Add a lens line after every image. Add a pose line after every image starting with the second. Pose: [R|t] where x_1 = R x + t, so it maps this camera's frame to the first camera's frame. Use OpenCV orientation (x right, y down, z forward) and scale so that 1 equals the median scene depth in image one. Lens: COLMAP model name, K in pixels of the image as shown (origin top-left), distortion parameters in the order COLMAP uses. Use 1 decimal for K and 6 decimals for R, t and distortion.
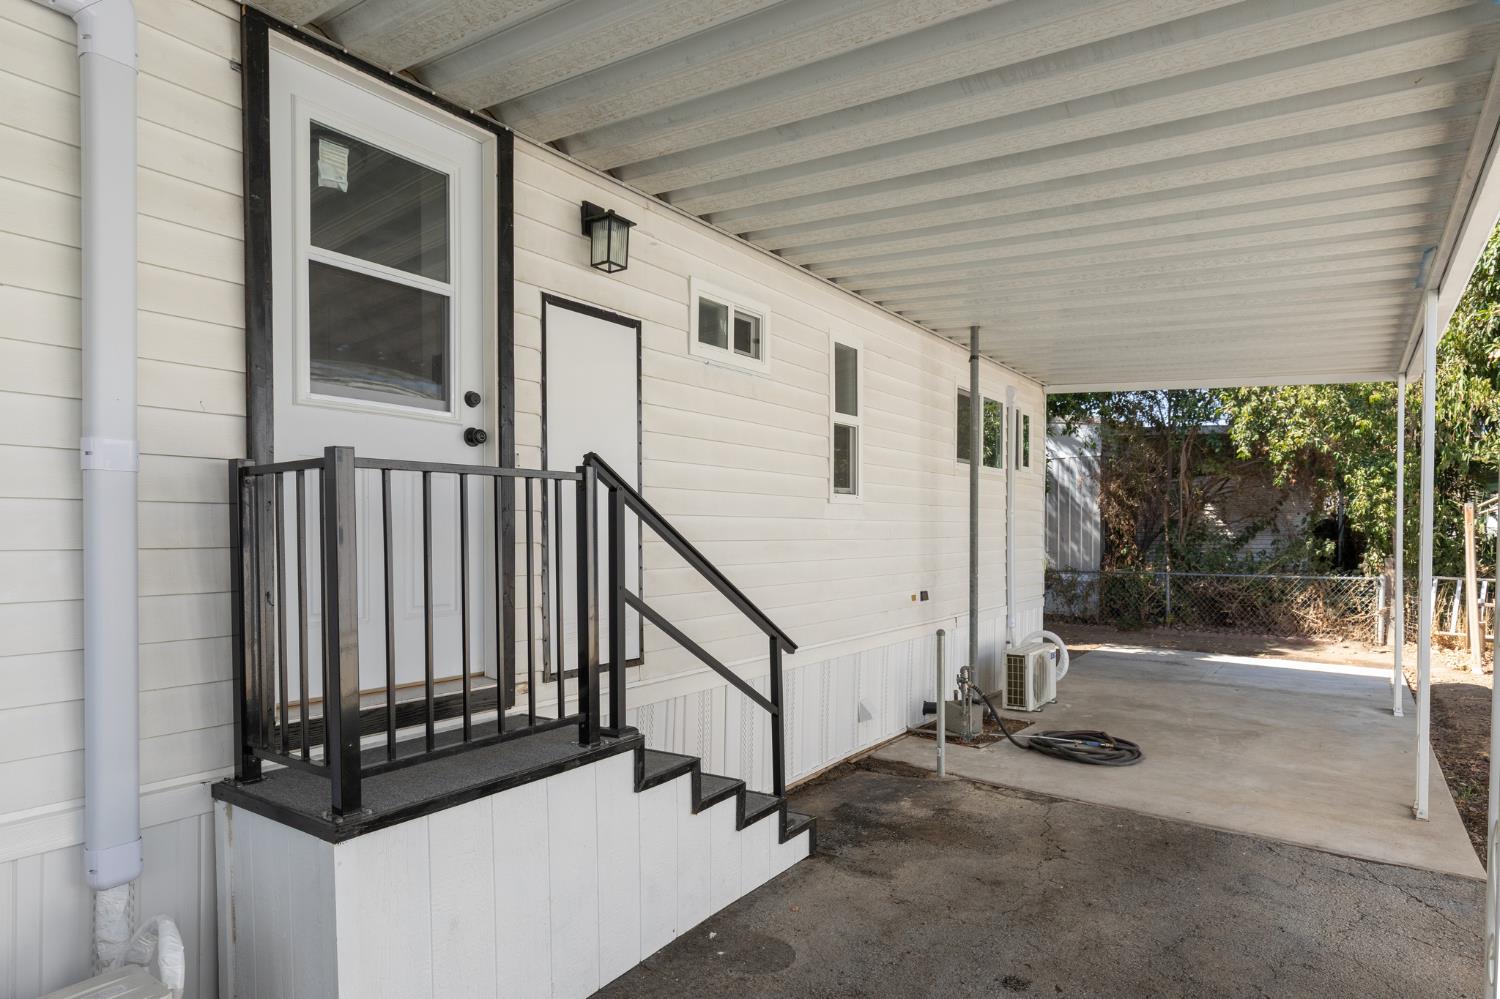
lens RADIAL K [[856.6, 0, 751.6], [0, 856.6, 479.9], [0, 0, 1]] dist [0.013514, 0.000727]
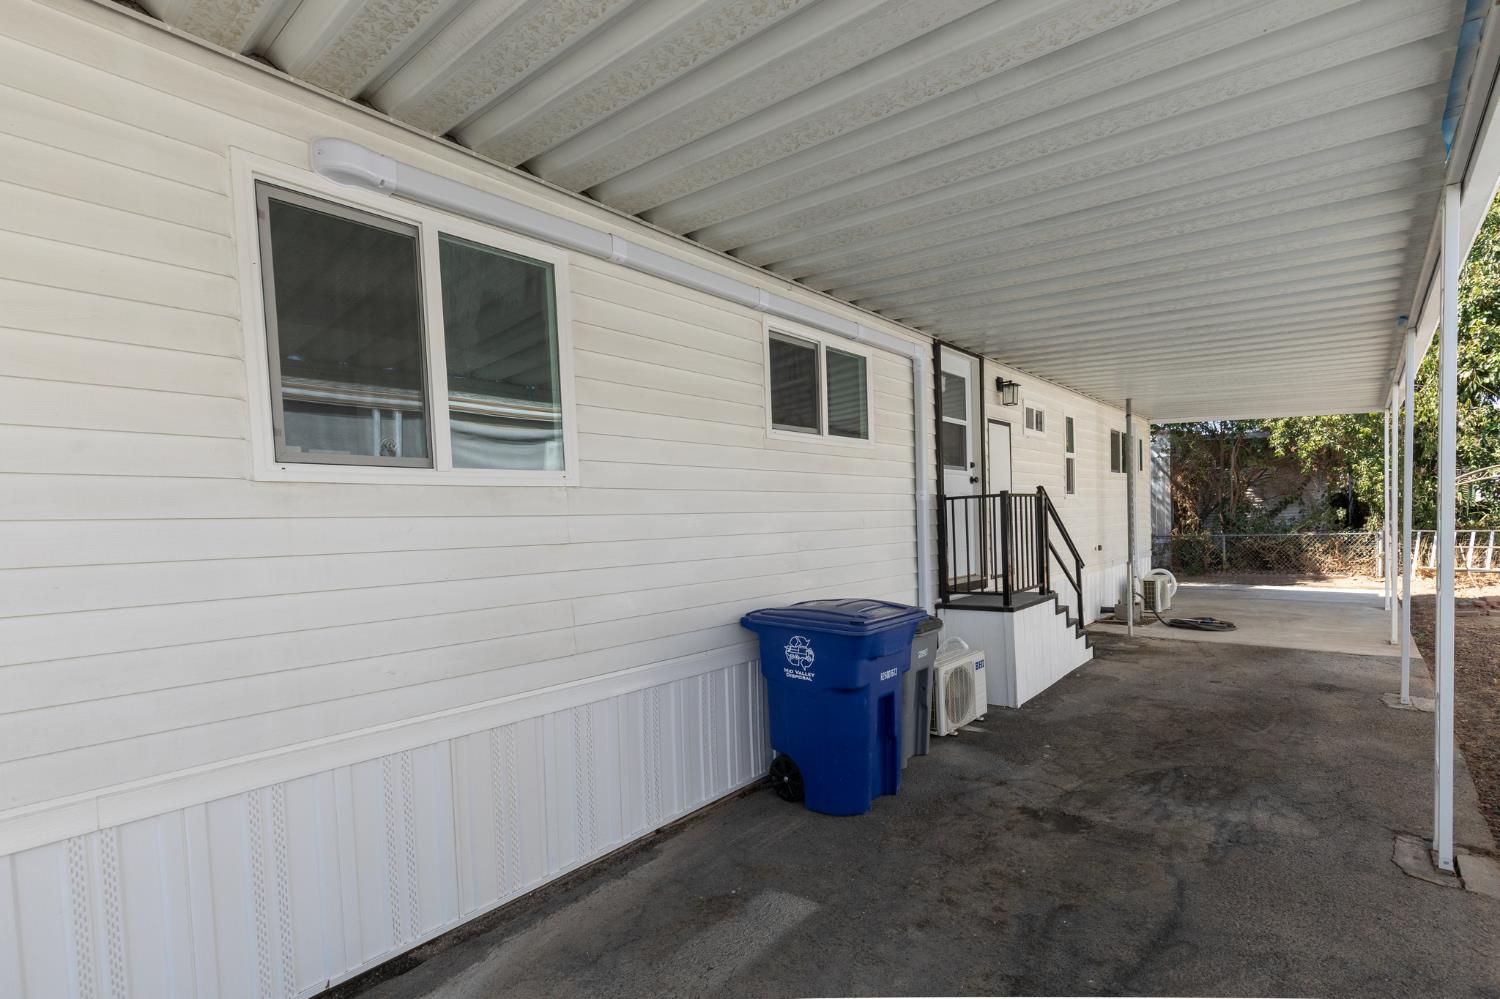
lens RADIAL K [[680.9, 0, 764.8], [0, 680.9, 501.9], [0, 0, 1]] dist [0.003095, 0.000118]
pose [[0.993071, -0.039456, -0.110696, -0.236204], [0.042963, 0.998642, 0.029479, -0.023785], [0.109382, -0.034030, 0.993417, -0.349780]]
